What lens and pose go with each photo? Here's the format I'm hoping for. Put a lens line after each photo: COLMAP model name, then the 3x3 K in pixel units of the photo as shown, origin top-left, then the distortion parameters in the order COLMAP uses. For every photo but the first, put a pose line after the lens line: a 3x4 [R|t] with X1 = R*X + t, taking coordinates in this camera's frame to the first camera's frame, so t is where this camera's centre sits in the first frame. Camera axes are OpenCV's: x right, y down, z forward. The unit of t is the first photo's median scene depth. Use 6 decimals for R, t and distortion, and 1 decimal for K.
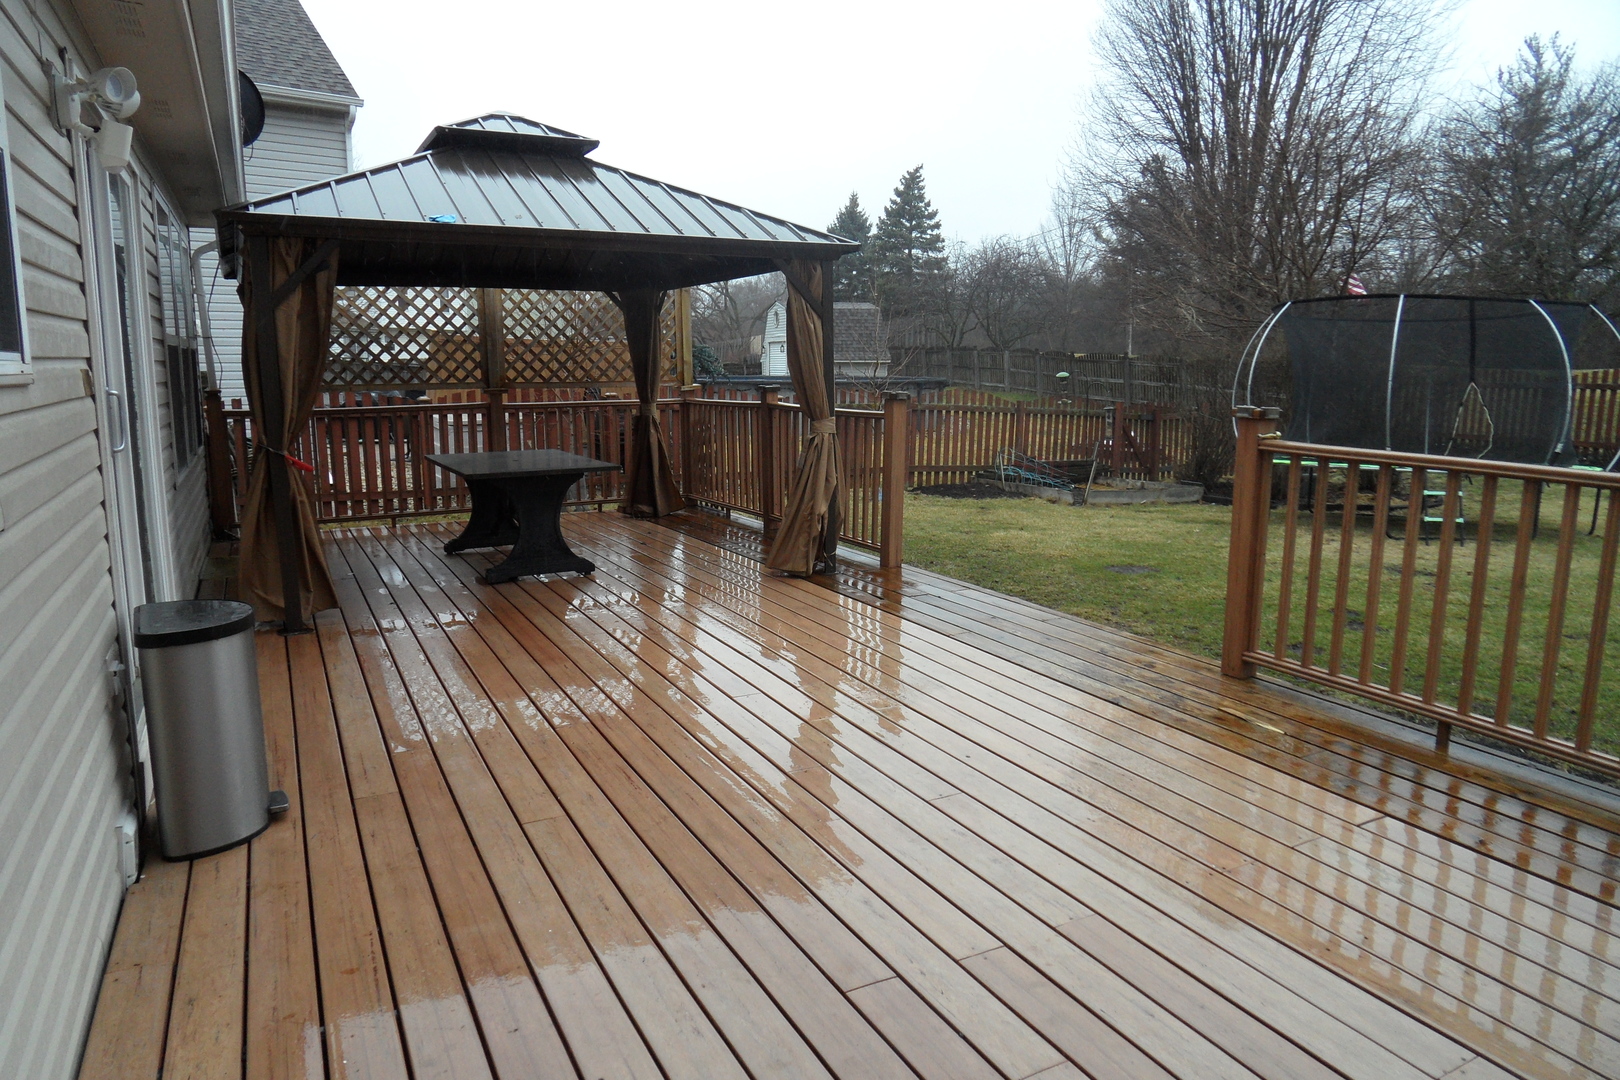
lens RADIAL K [[1035.3, 0, 807.1], [0, 1035.3, 555.6], [0, 0, 1]] dist [-0.052727, 0.024472]
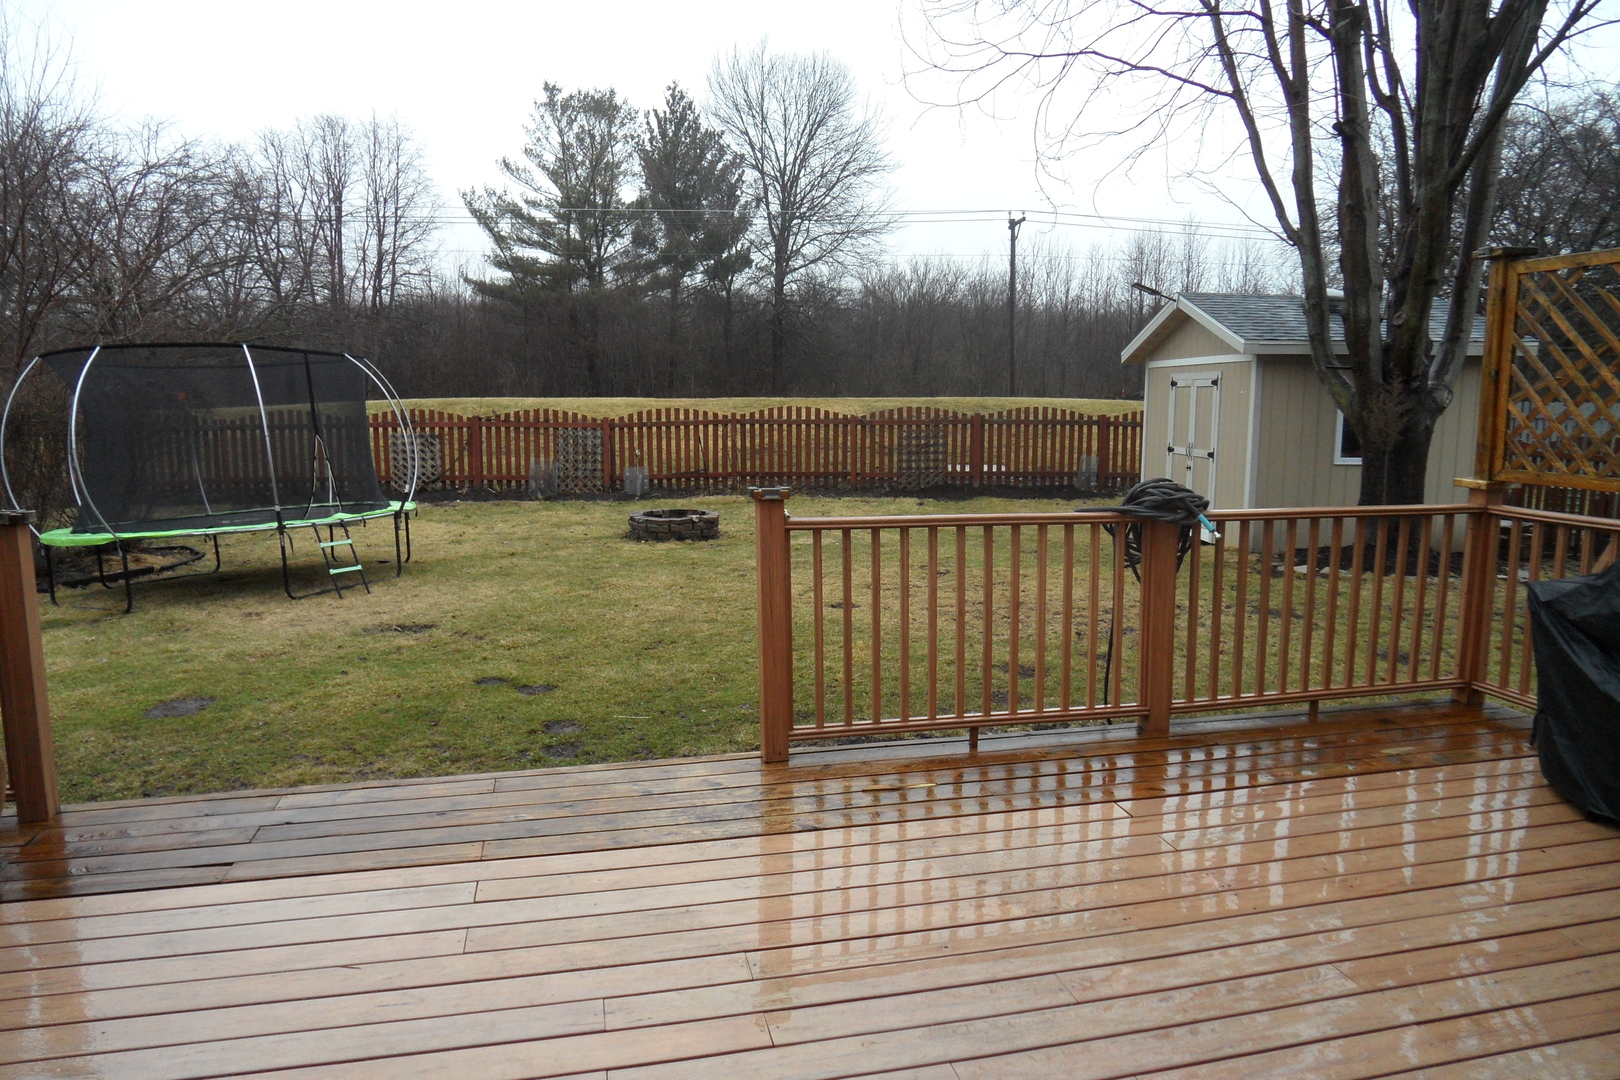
lens RADIAL K [[1035.3, 0, 803.6], [0, 1035.3, 552.9], [0, 0, 1]] dist [-0.052727, 0.024472]
pose [[0.239690, -0.146938, 0.959666, -0.254999], [0.175641, 0.978732, 0.105989, -0.091159], [-0.954829, 0.143152, 0.260400, 0.365751]]
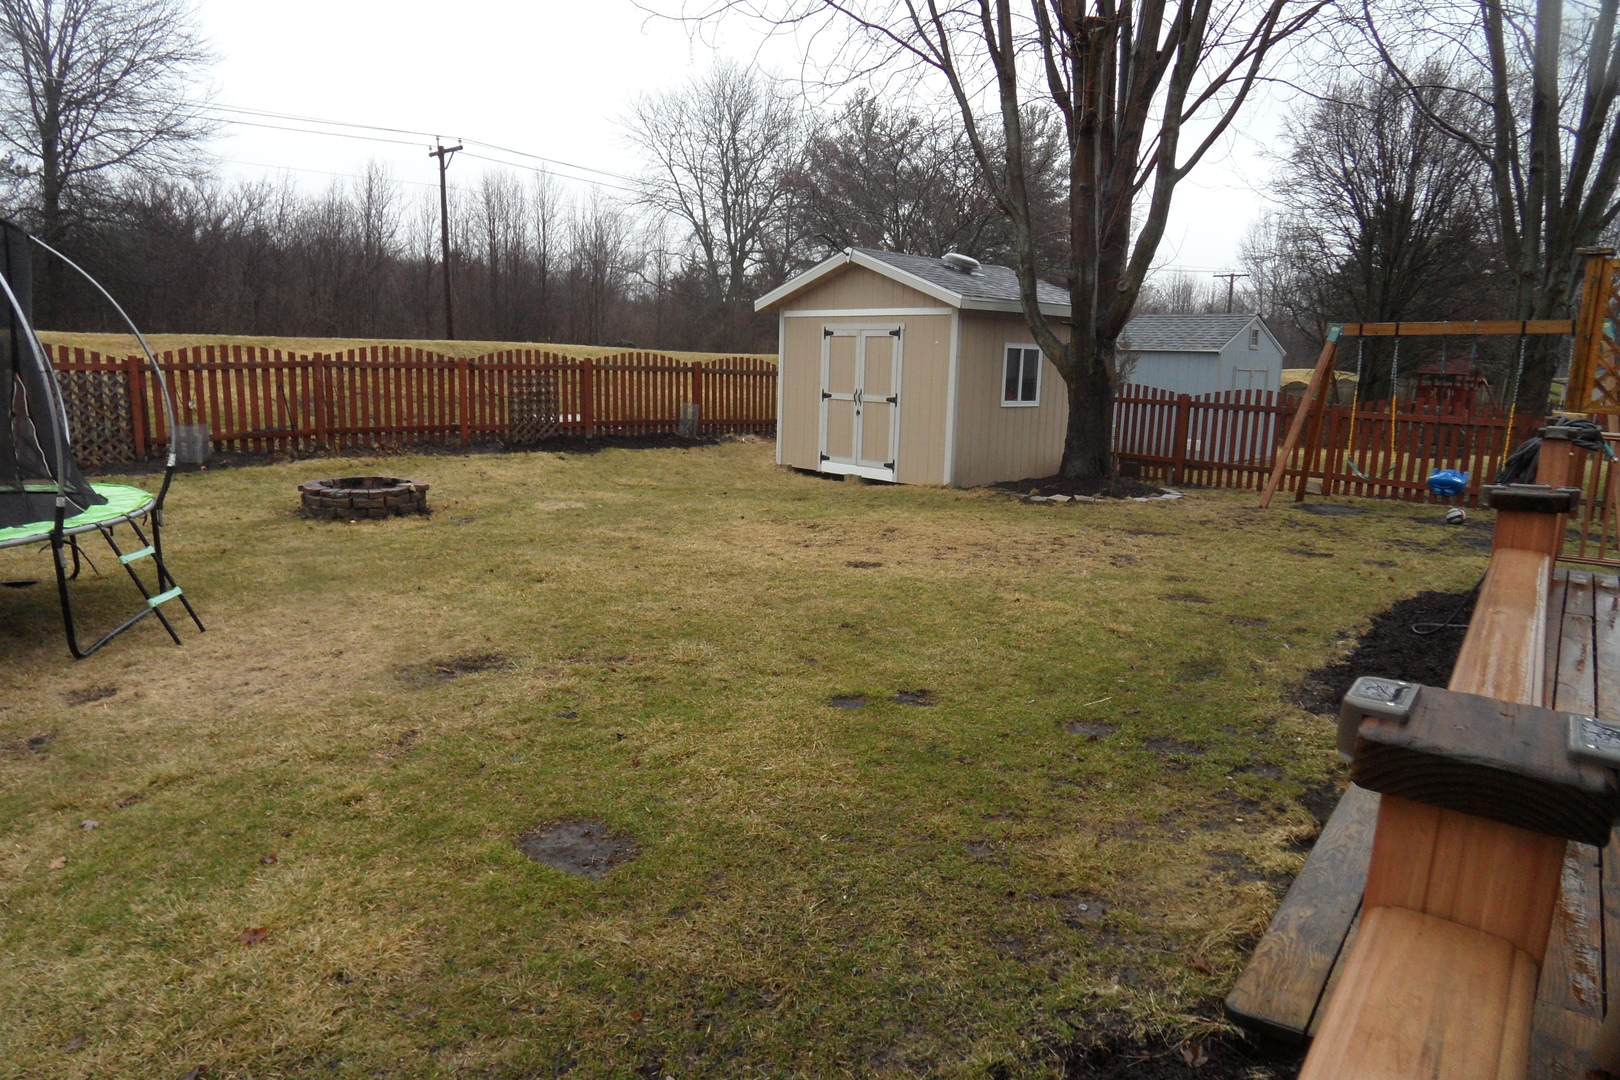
lens RADIAL K [[1035.3, 0, 799.1], [0, 1035.3, 541.3], [0, 0, 1]] dist [-0.052727, 0.024472]
pose [[-0.447837, -0.172450, 0.877327, -0.038539], [0.132212, 0.957665, 0.255729, -0.210407], [-0.884286, 0.230518, -0.406078, 1.127364]]
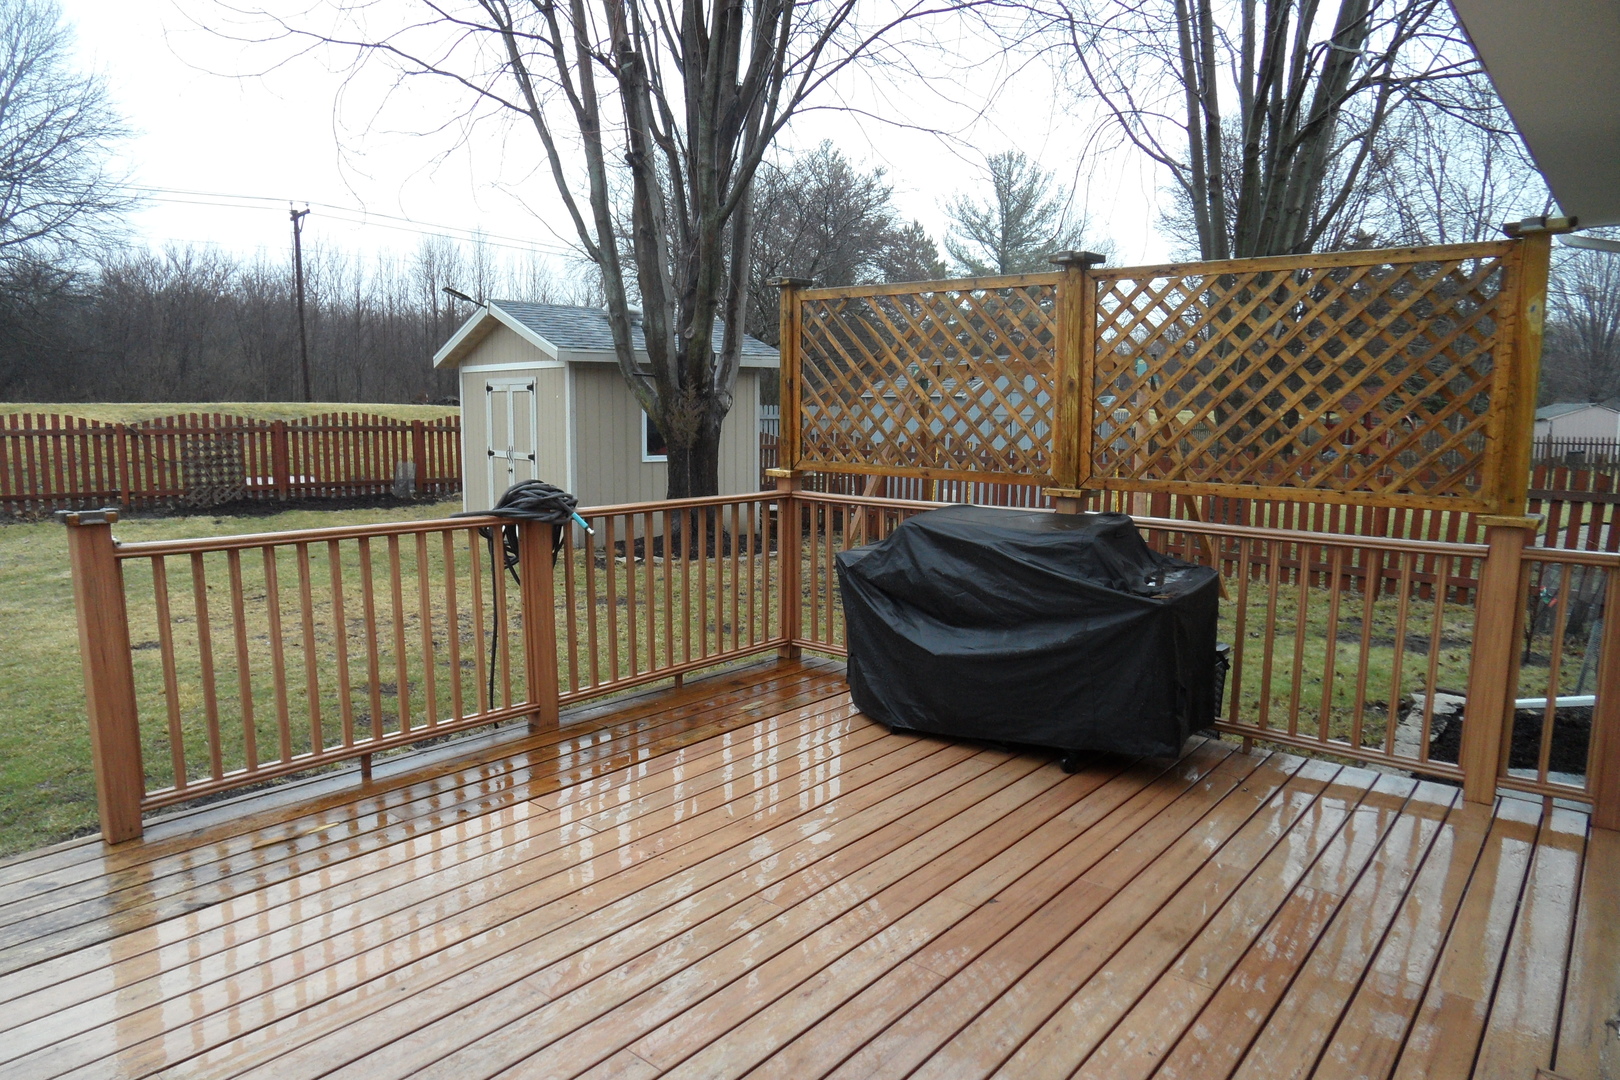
lens RADIAL K [[1035.3, 0, 805.6], [0, 1035.3, 549.6], [0, 0, 1]] dist [-0.052727, 0.024472]
pose [[-0.399887, -0.131853, 0.907031, -0.253499], [0.156167, 0.965327, 0.209178, -0.096259], [-0.903162, 0.225296, -0.365431, 0.400702]]
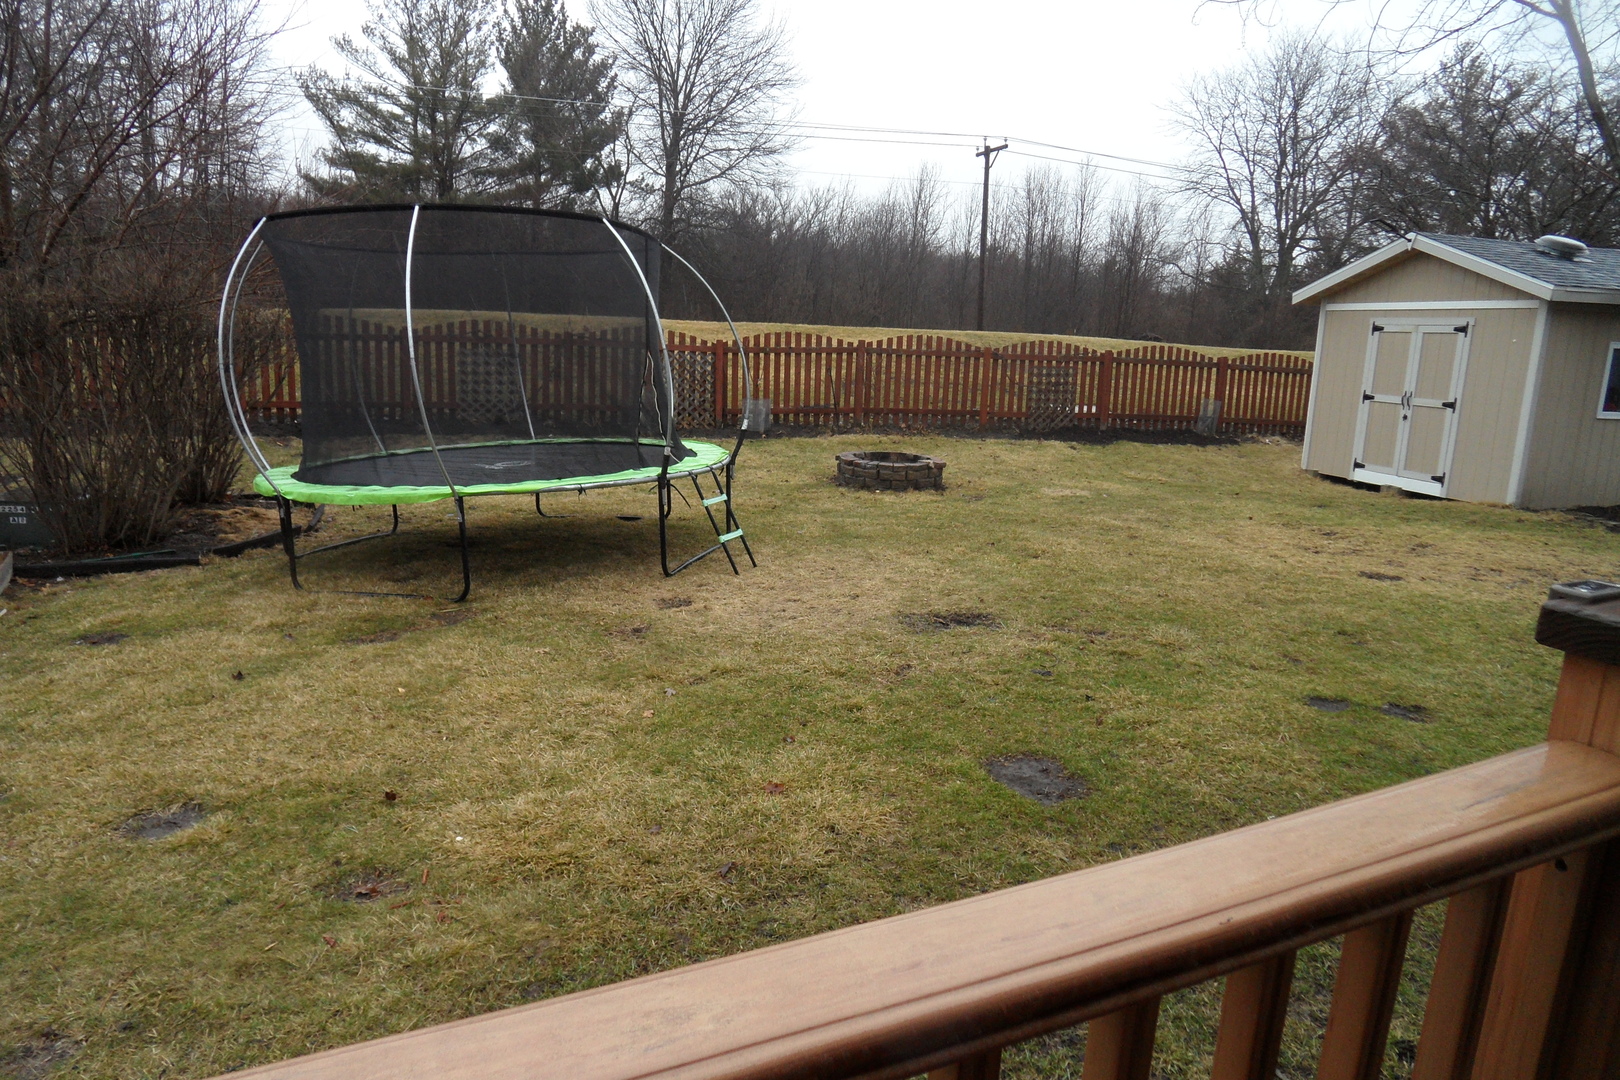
lens RADIAL K [[1035.3, 0, 799.0], [0, 1035.3, 547.1], [0, 0, 1]] dist [-0.052727, 0.024472]
pose [[0.028190, -0.205360, 0.978280, -0.105133], [0.144280, 0.969257, 0.199308, -0.208645], [-0.989135, 0.135528, 0.056953, 1.131965]]
